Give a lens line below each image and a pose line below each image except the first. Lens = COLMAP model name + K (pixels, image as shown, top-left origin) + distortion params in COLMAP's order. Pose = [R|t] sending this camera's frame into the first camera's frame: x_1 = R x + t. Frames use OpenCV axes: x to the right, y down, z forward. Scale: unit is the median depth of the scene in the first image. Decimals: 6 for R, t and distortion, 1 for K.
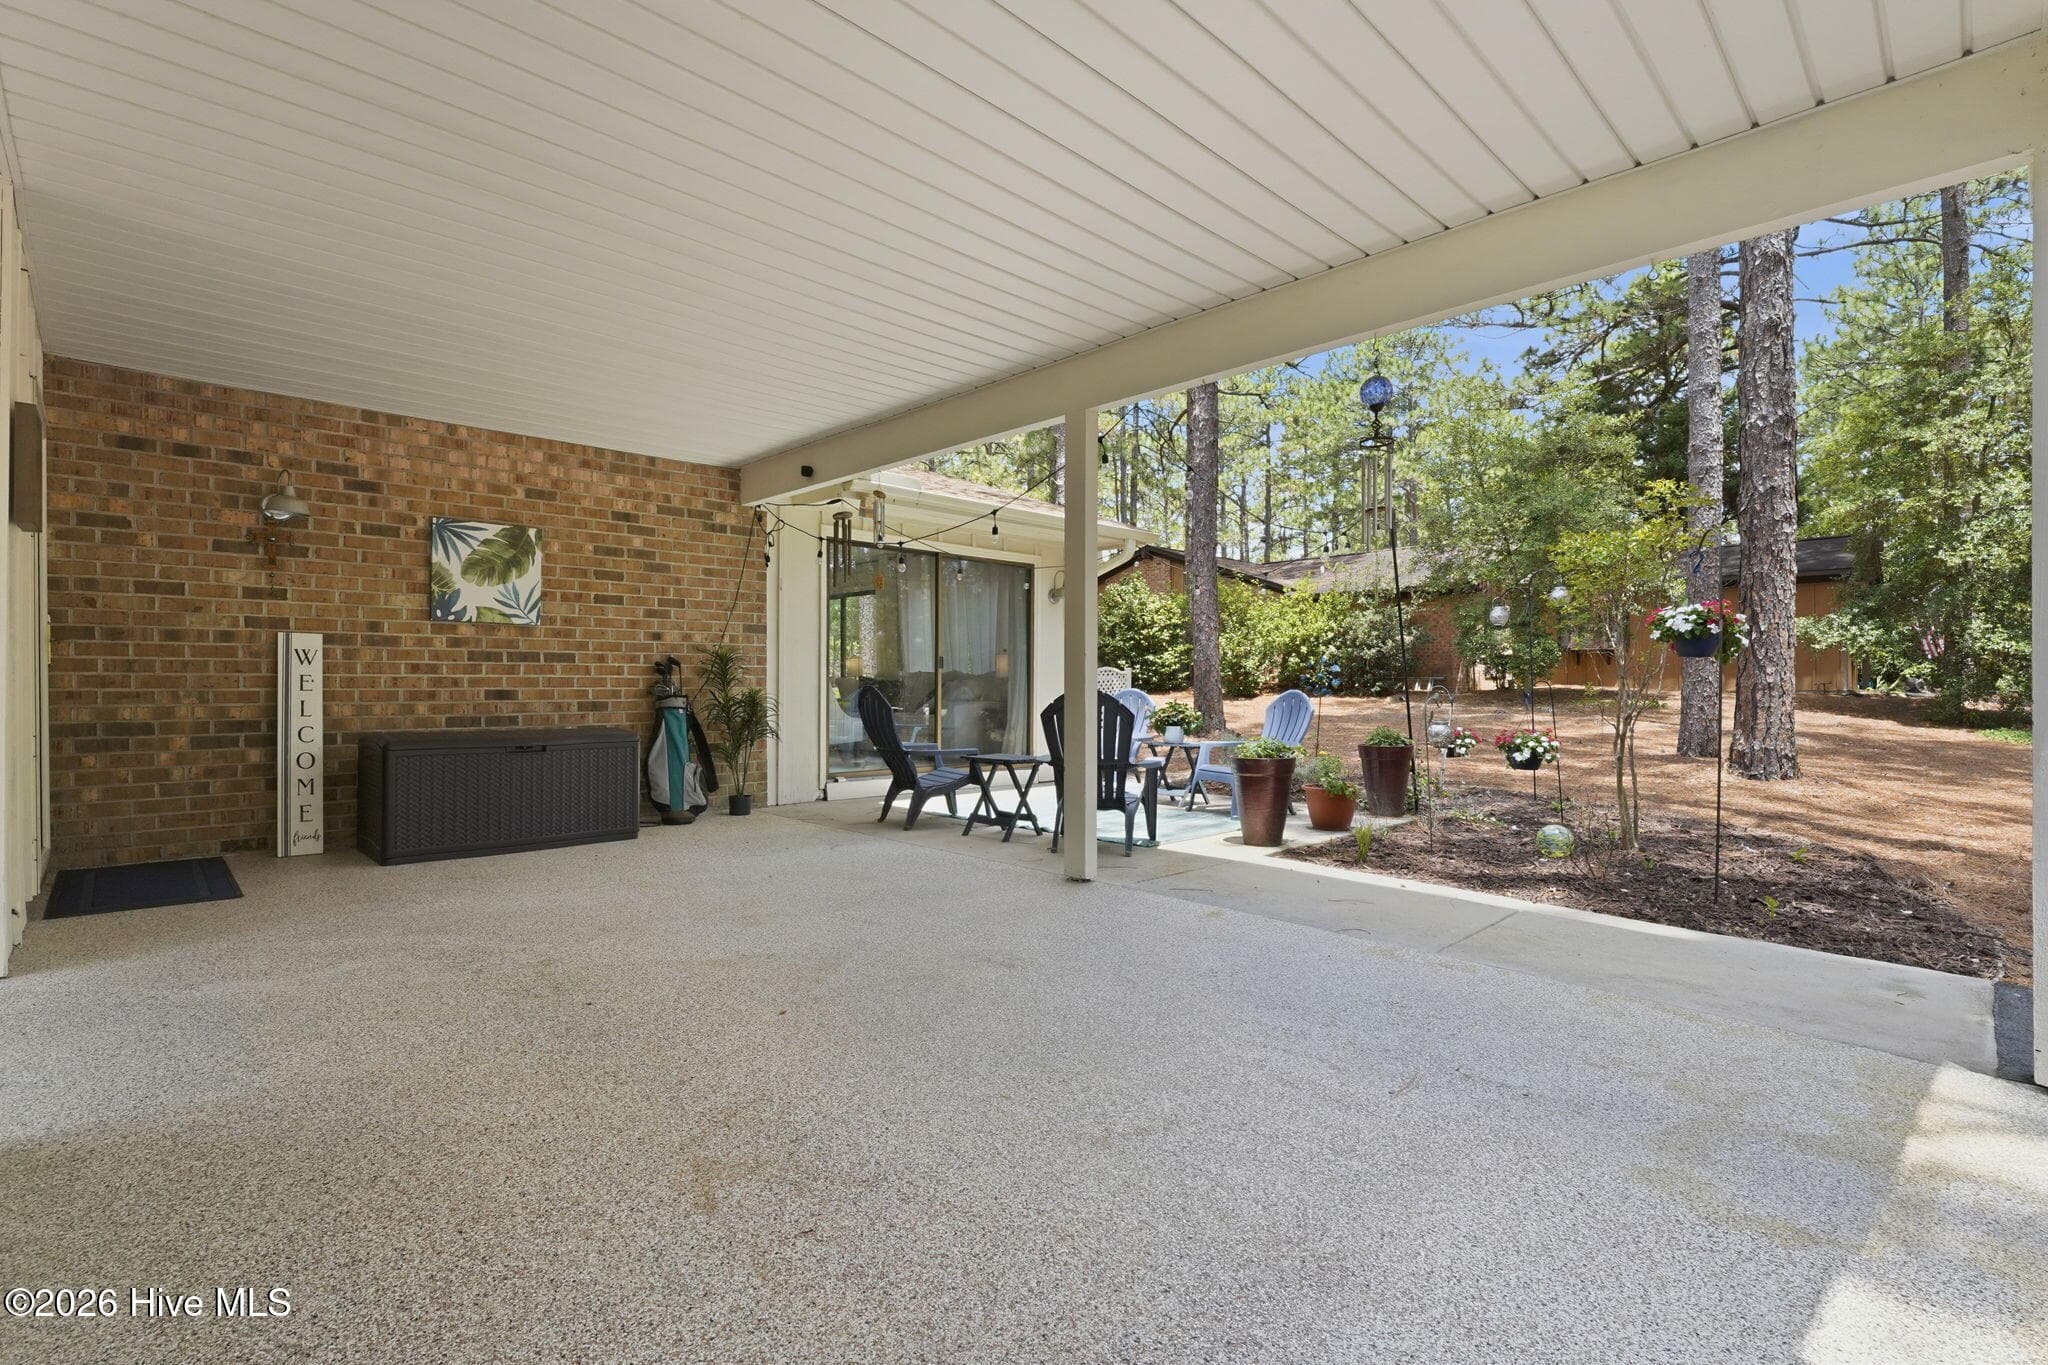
lens RADIAL K [[934.6, 0, 1020.4], [0, 934.6, 679.1], [0, 0, 1]] dist [-0.014552, -0.001812]
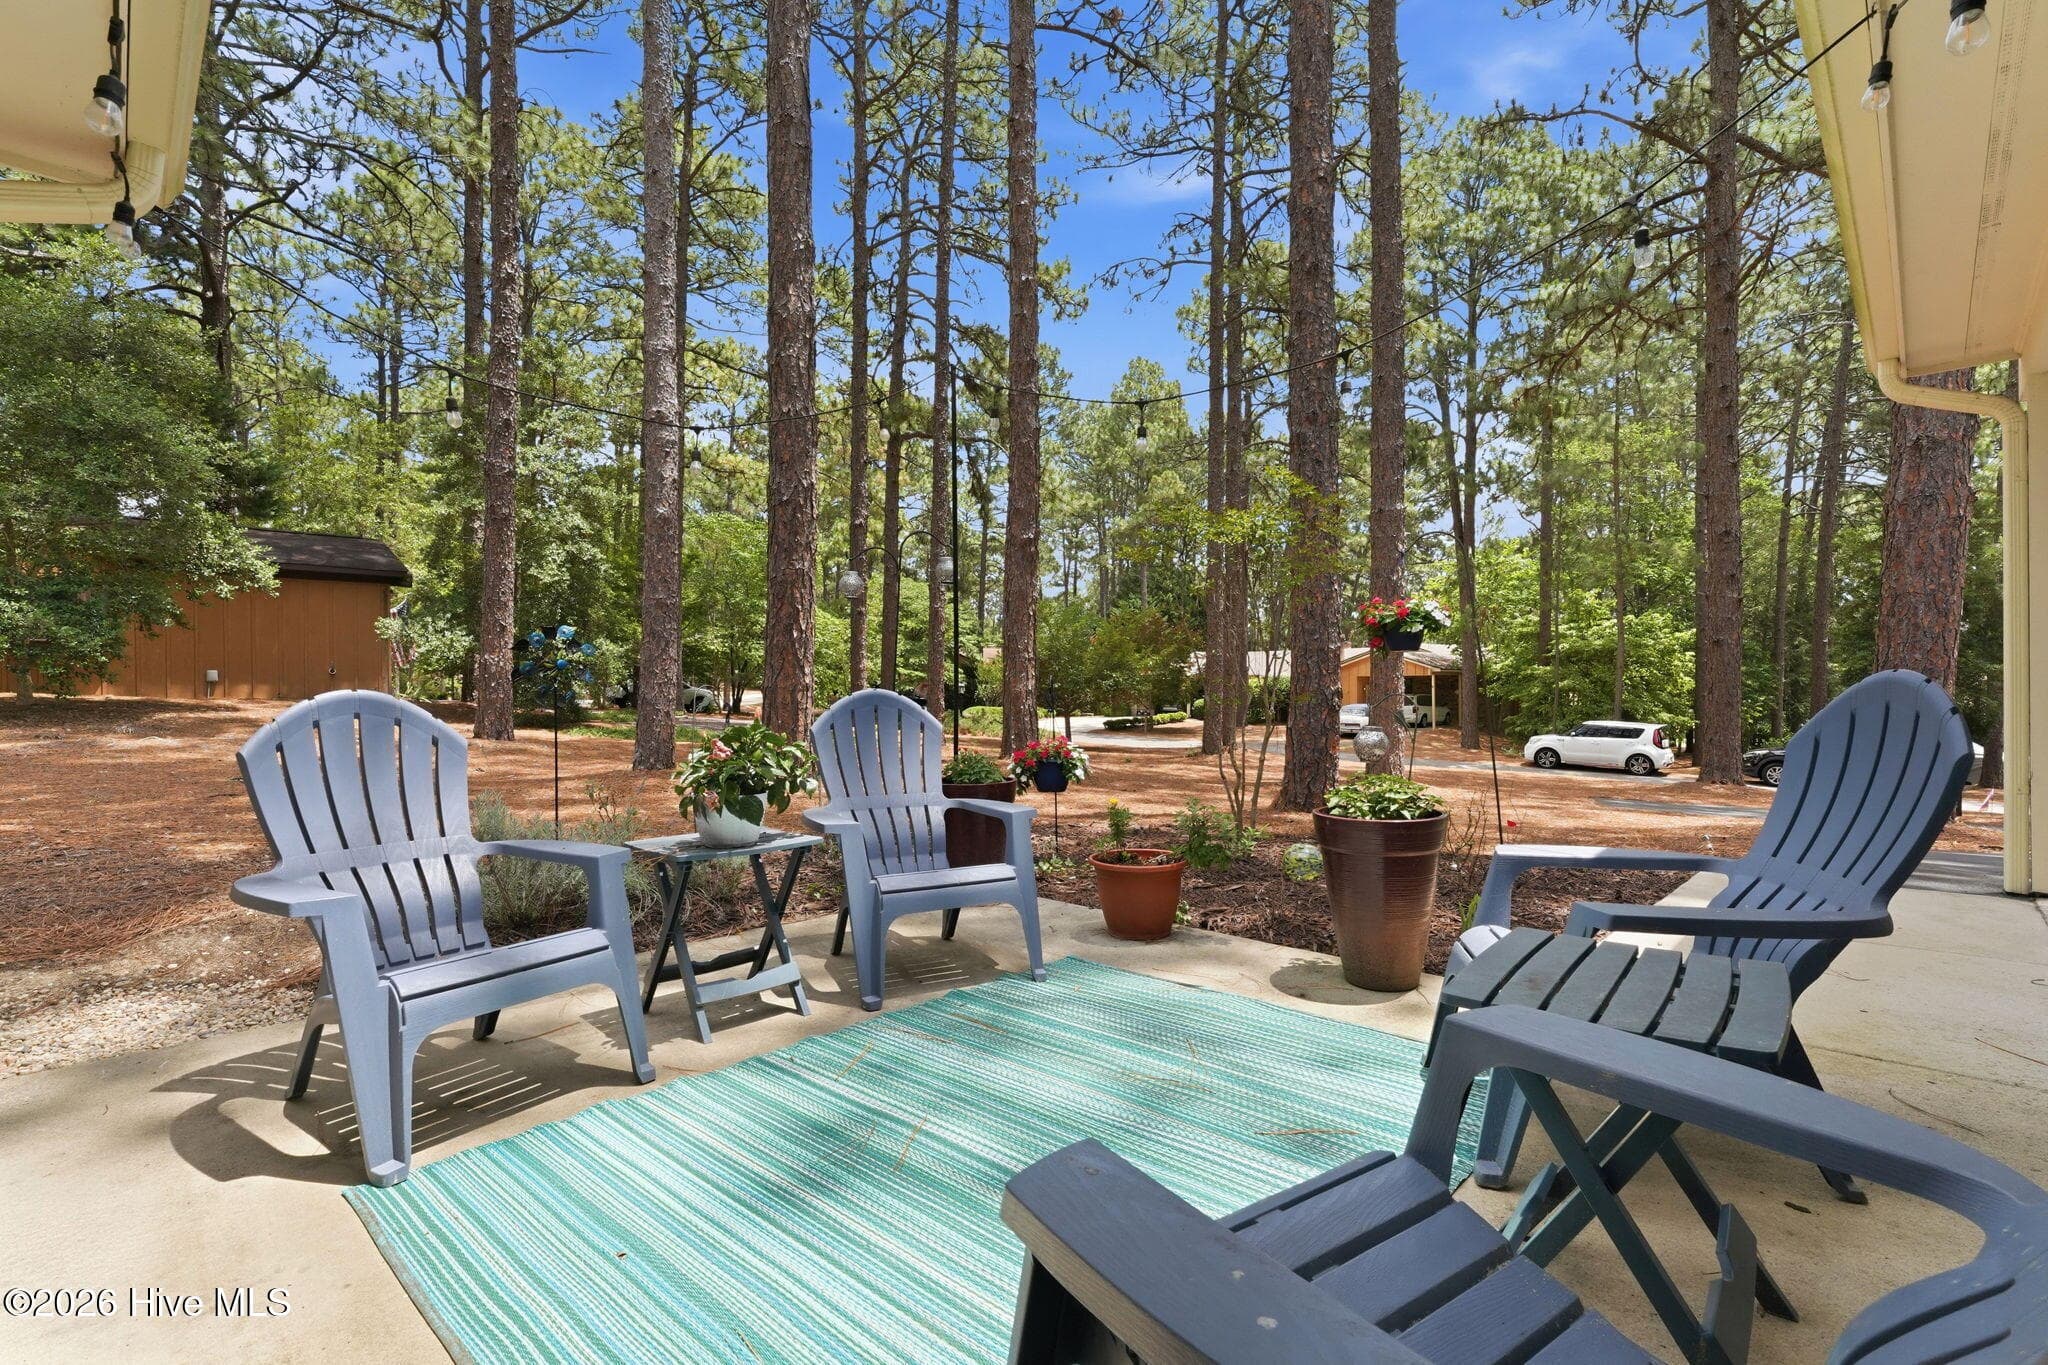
lens RADIAL K [[934.6, 0, 1028.3], [0, 934.6, 686.6], [0, 0, 1]] dist [-0.014552, -0.001812]
pose [[-0.014703, 0.002886, 0.999888, -0.304155], [0.000731, 0.999996, -0.002876, 0.017831], [-0.999892, 0.000688, -0.014705, 1.408849]]
